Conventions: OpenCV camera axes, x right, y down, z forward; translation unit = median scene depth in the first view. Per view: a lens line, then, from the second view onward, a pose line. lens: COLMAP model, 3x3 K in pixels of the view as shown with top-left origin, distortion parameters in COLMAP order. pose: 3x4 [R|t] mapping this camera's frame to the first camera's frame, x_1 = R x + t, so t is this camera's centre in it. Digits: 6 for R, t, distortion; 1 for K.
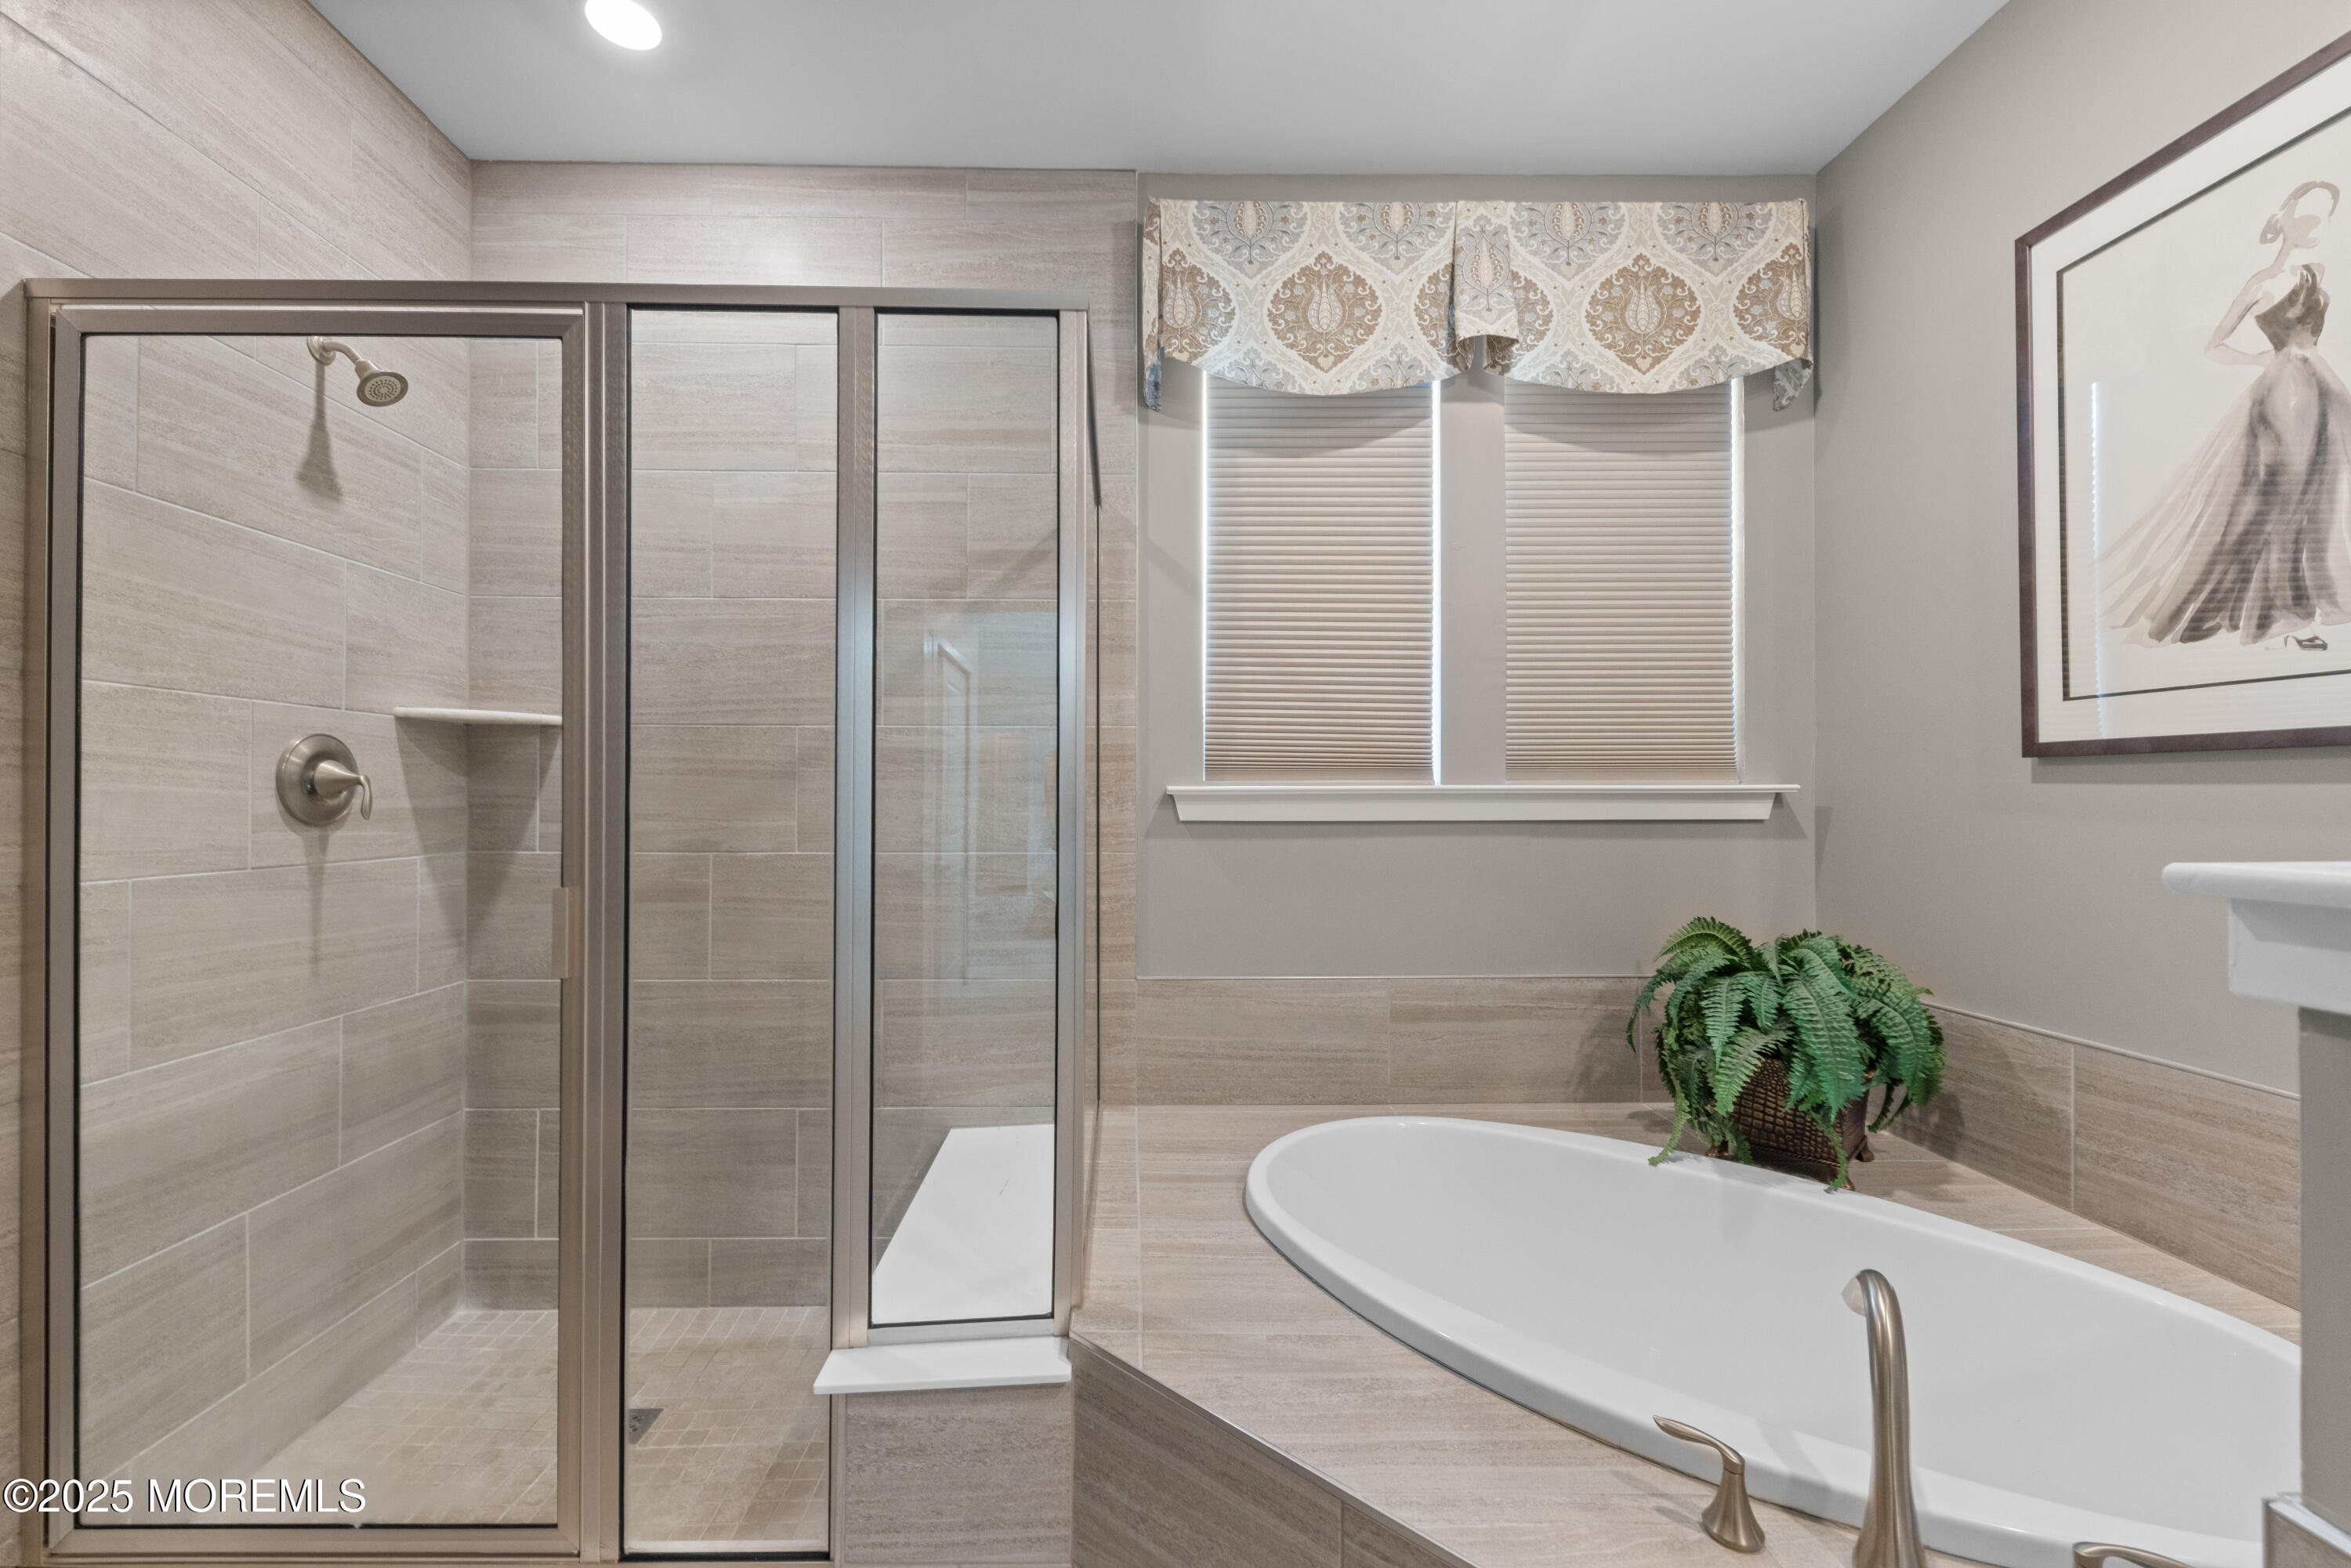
lens RADIAL K [[915.0, 0, 1156.5], [0, 915.0, 794.3], [0, 0, 1]] dist [0.004261, -0.000513]
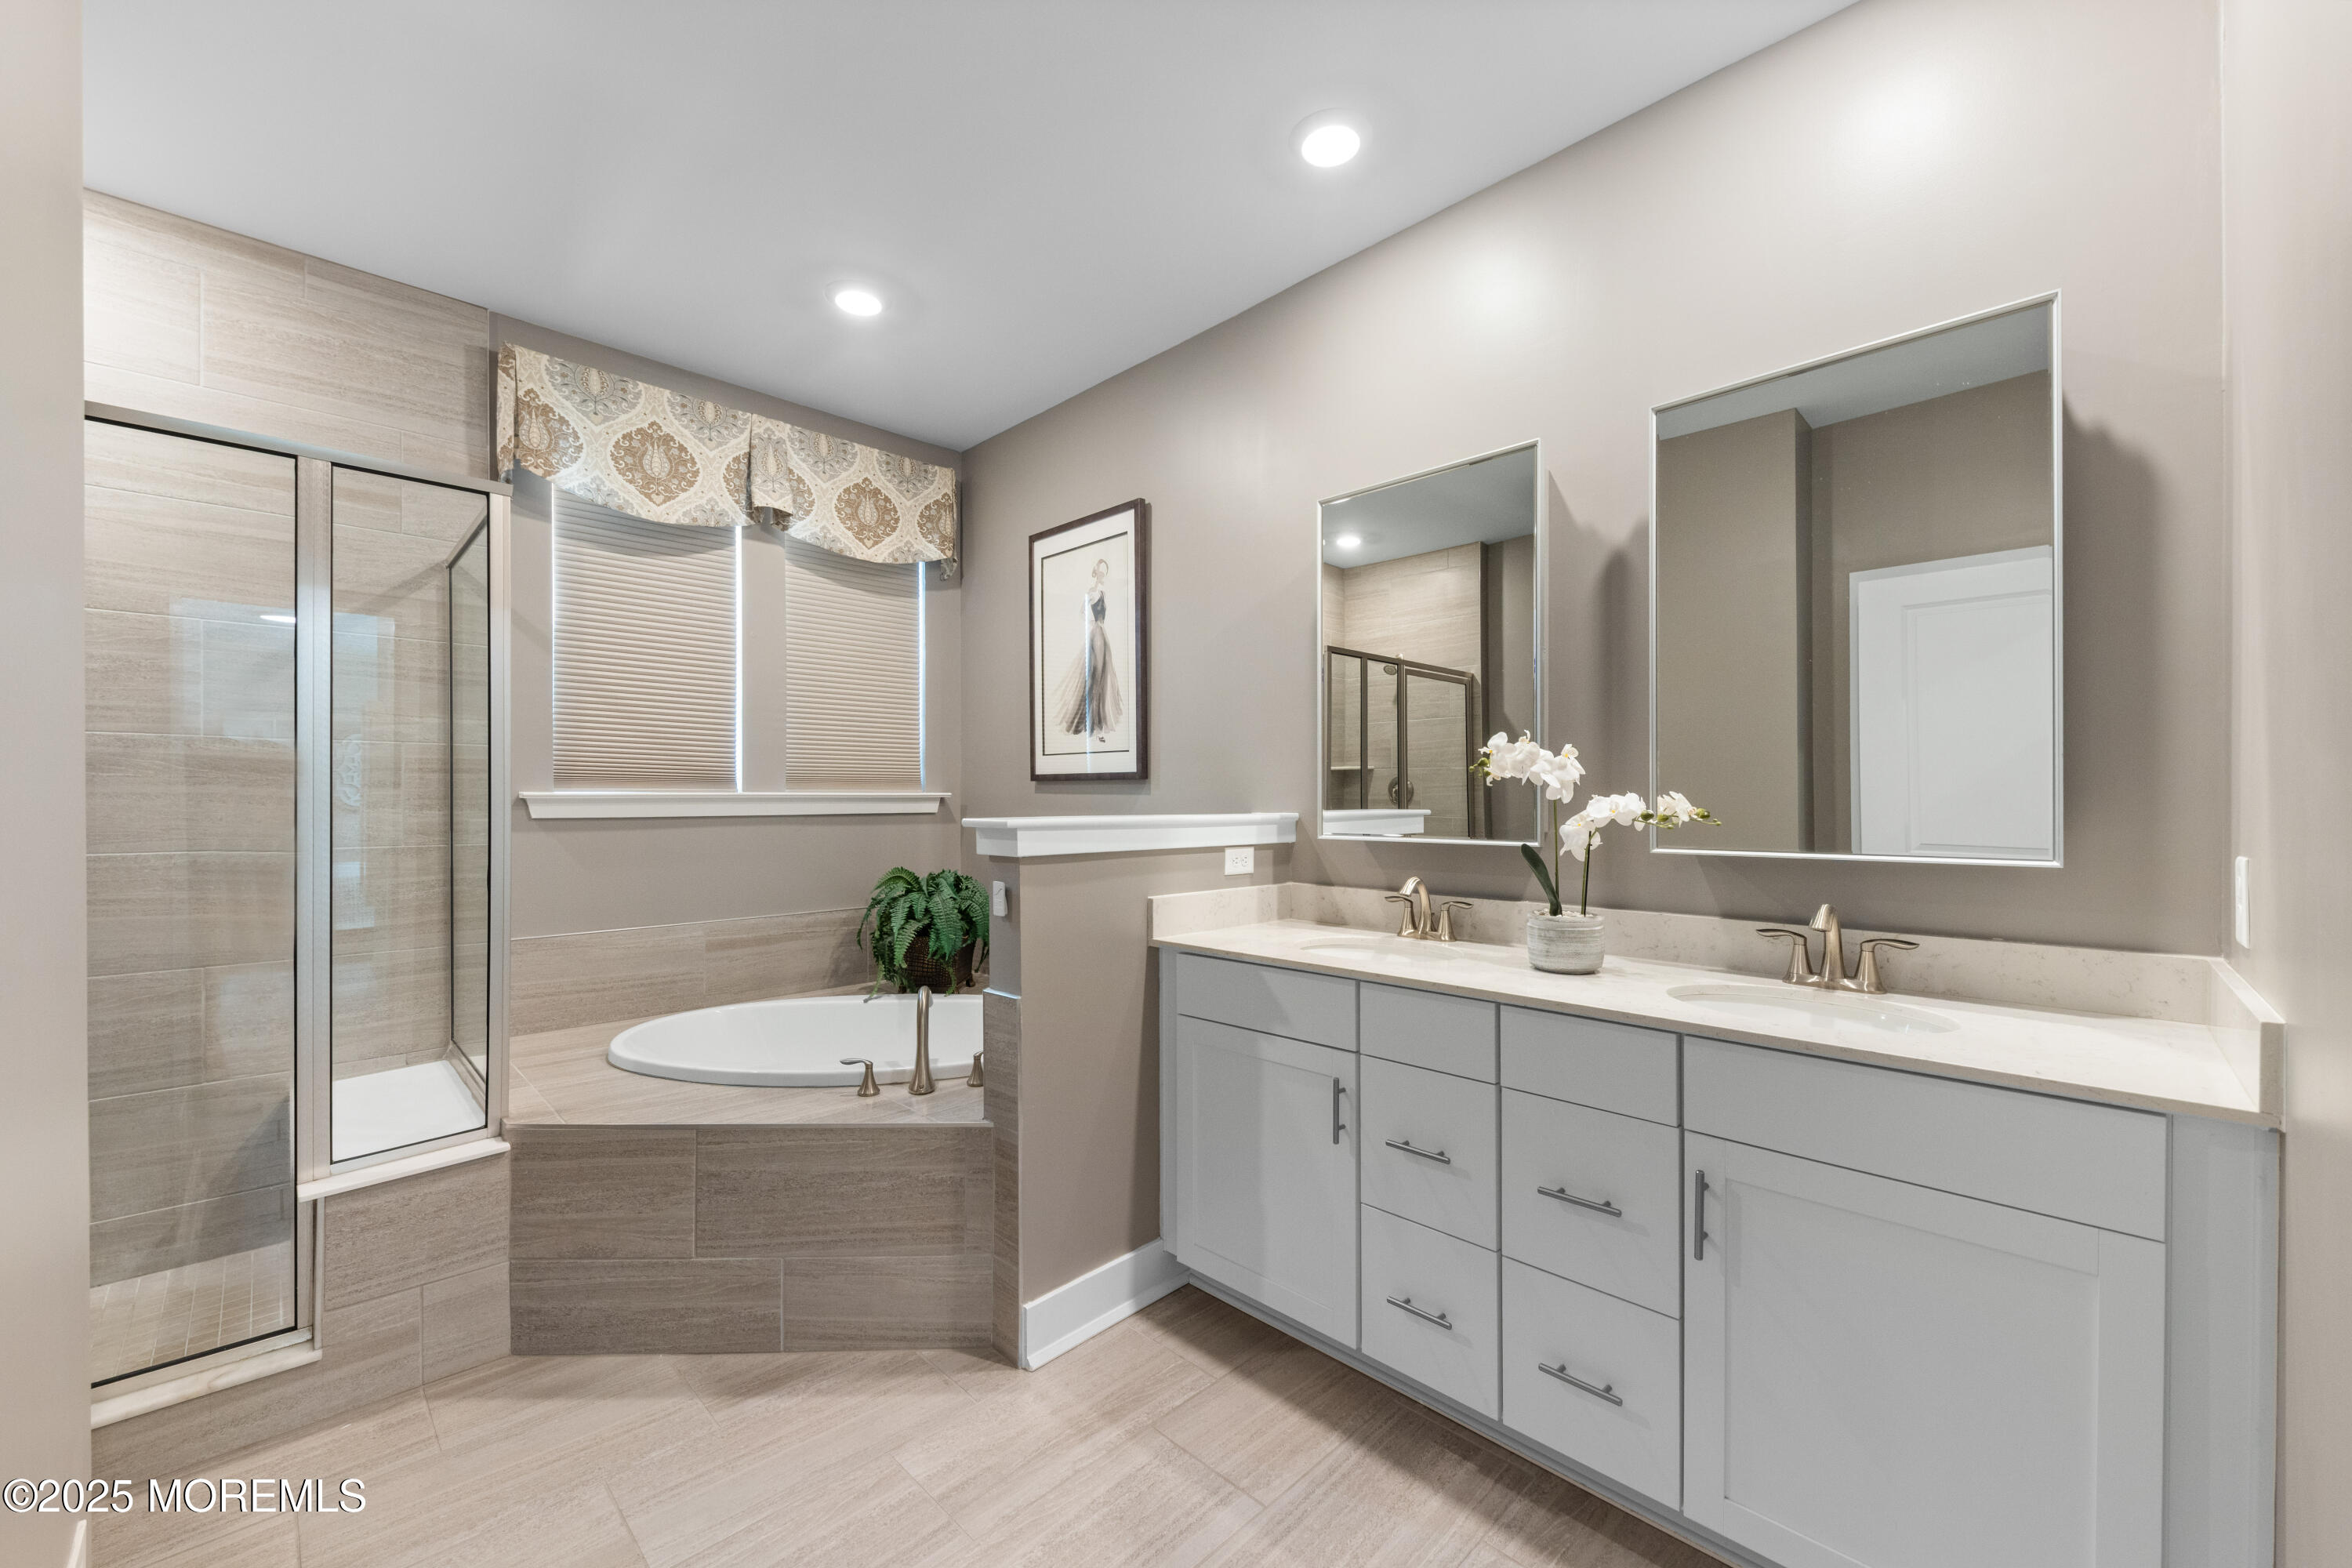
lens RADIAL K [[915.4, 0, 1174.7], [0, 915.4, 801.0], [0, 0, 1]] dist [0.004261, -0.000513]
pose [[0.733837, -0.001980, 0.679323, -0.200379], [-0.002010, 0.999985, 0.005085, -0.004876], [-0.679323, -0.005097, 0.733822, -0.619521]]
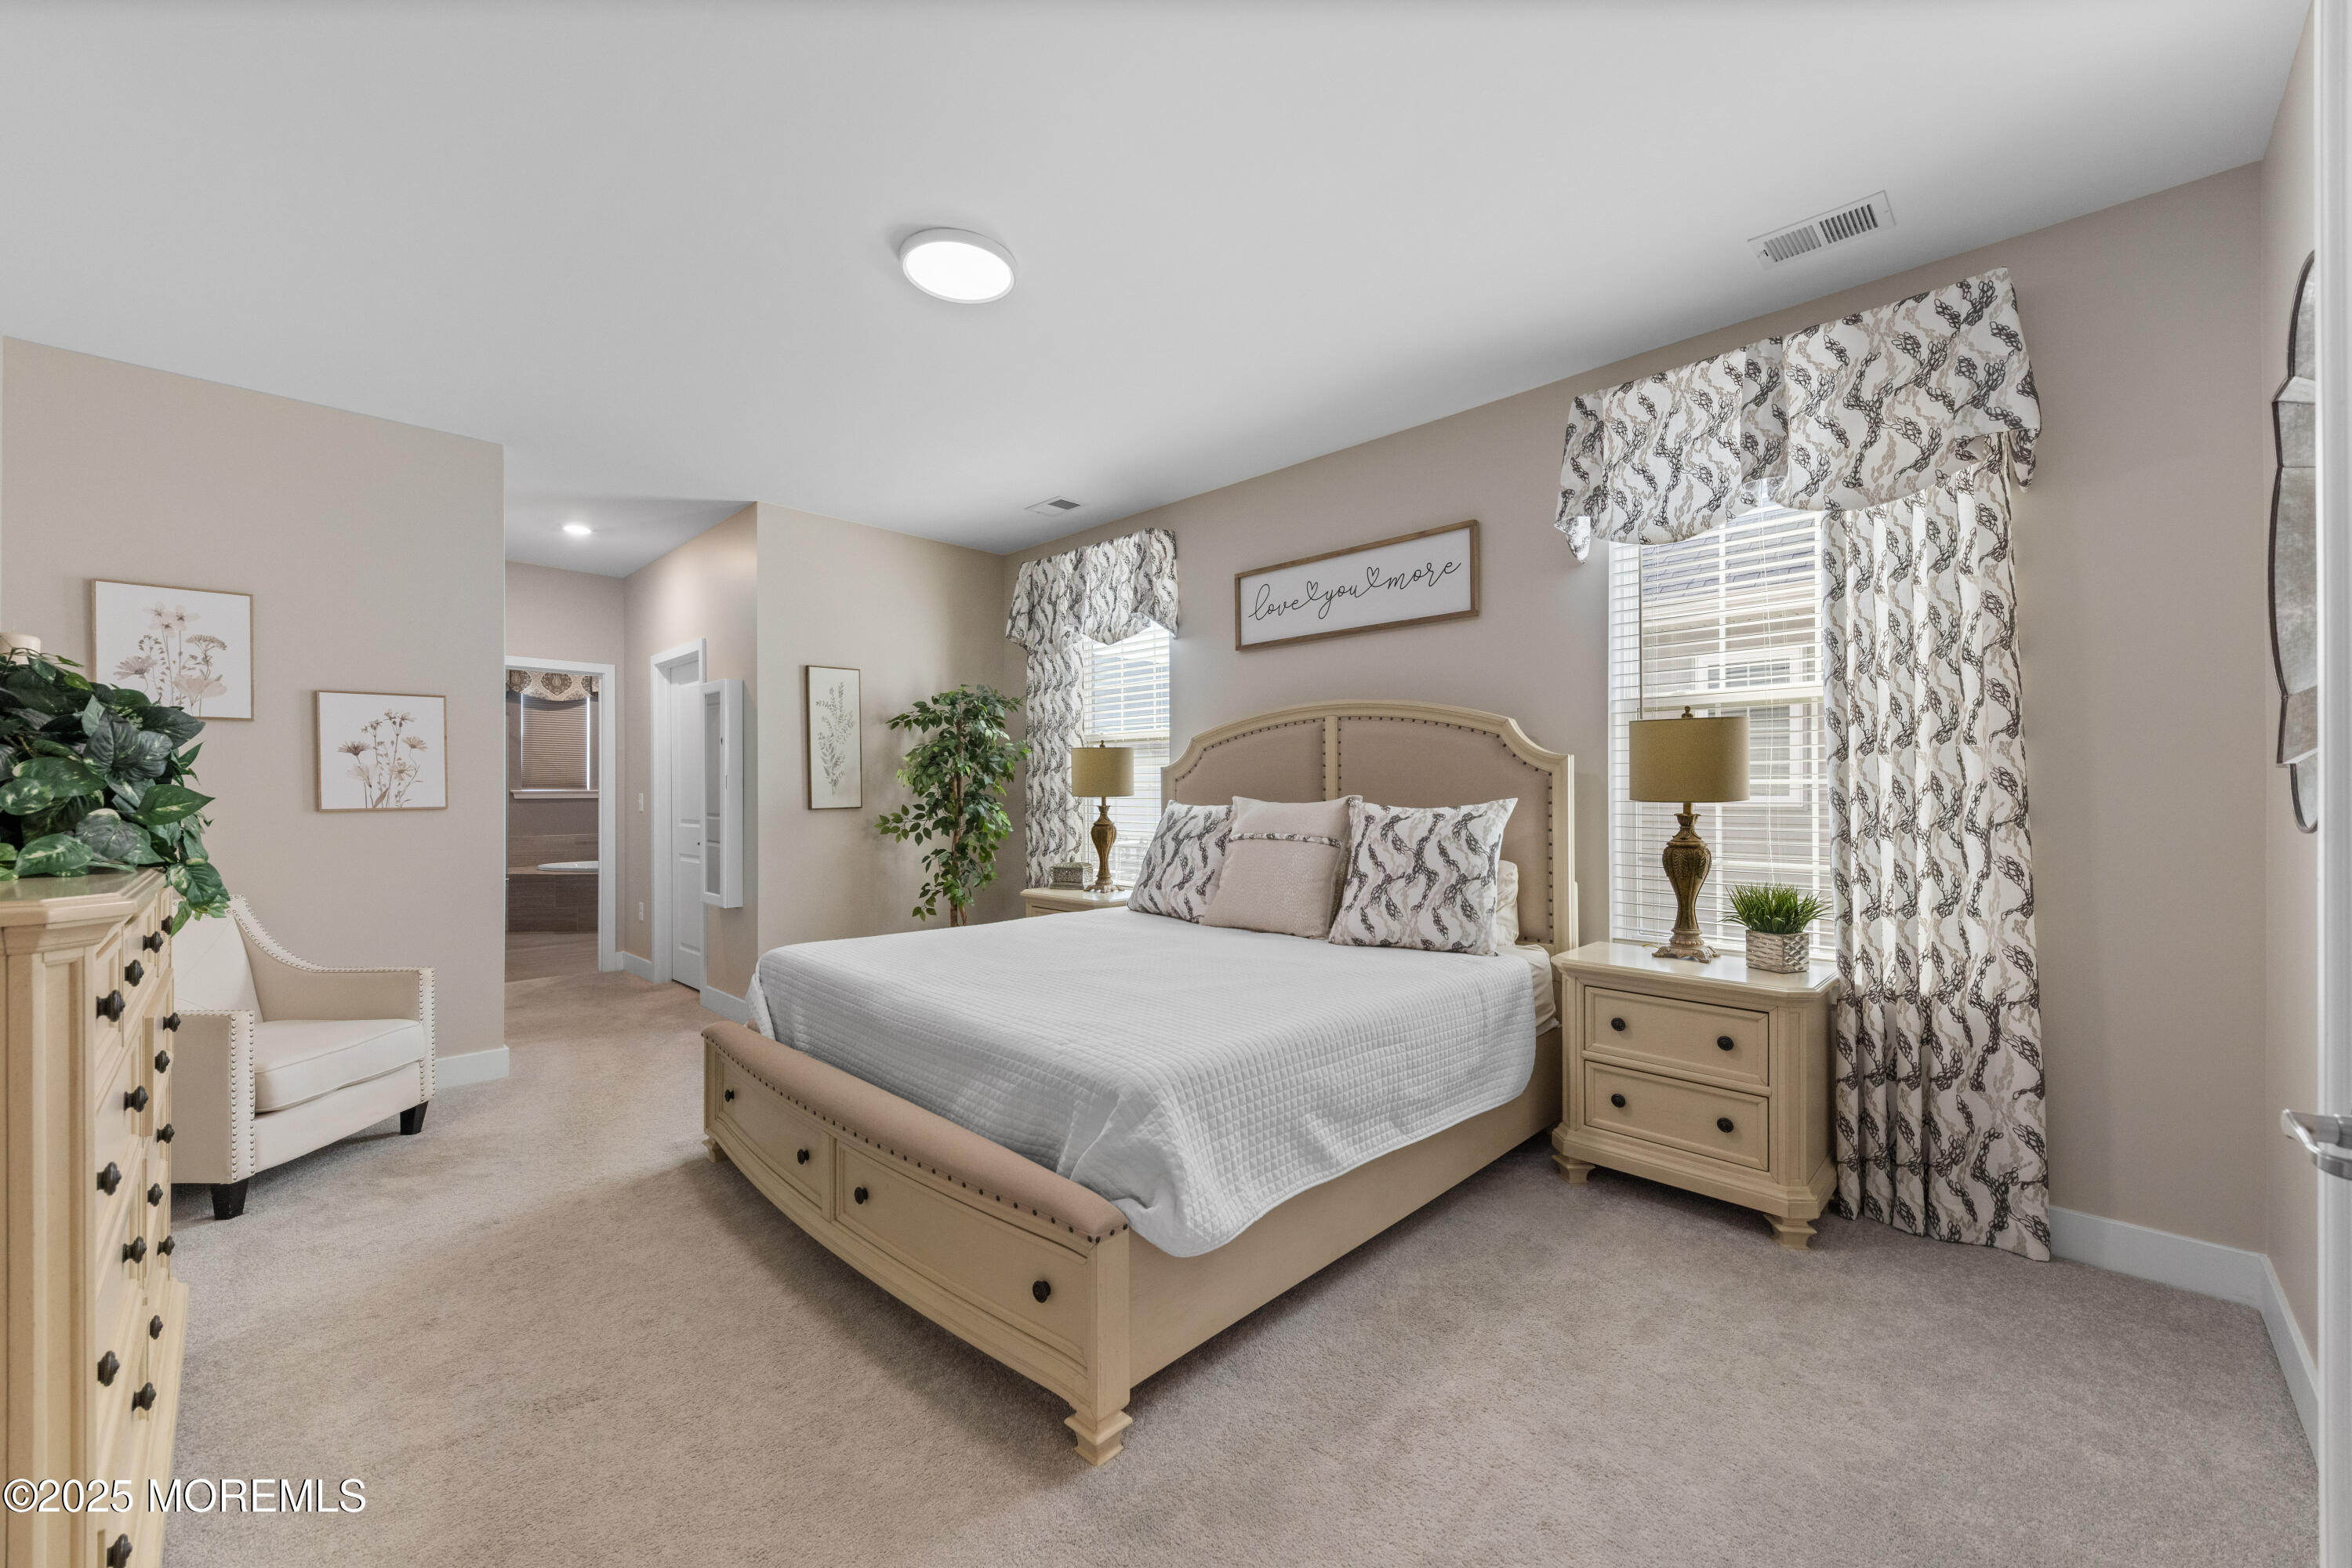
lens RADIAL K [[915.4, 0, 1174.6], [0, 915.4, 789.9], [0, 0, 1]] dist [0.004261, -0.000513]
pose [[0.722337, 0.000501, 0.691541, -0.715062], [-0.001803, 0.999998, 0.001159, -0.022004], [-0.691539, -0.002083, 0.722336, -4.237619]]
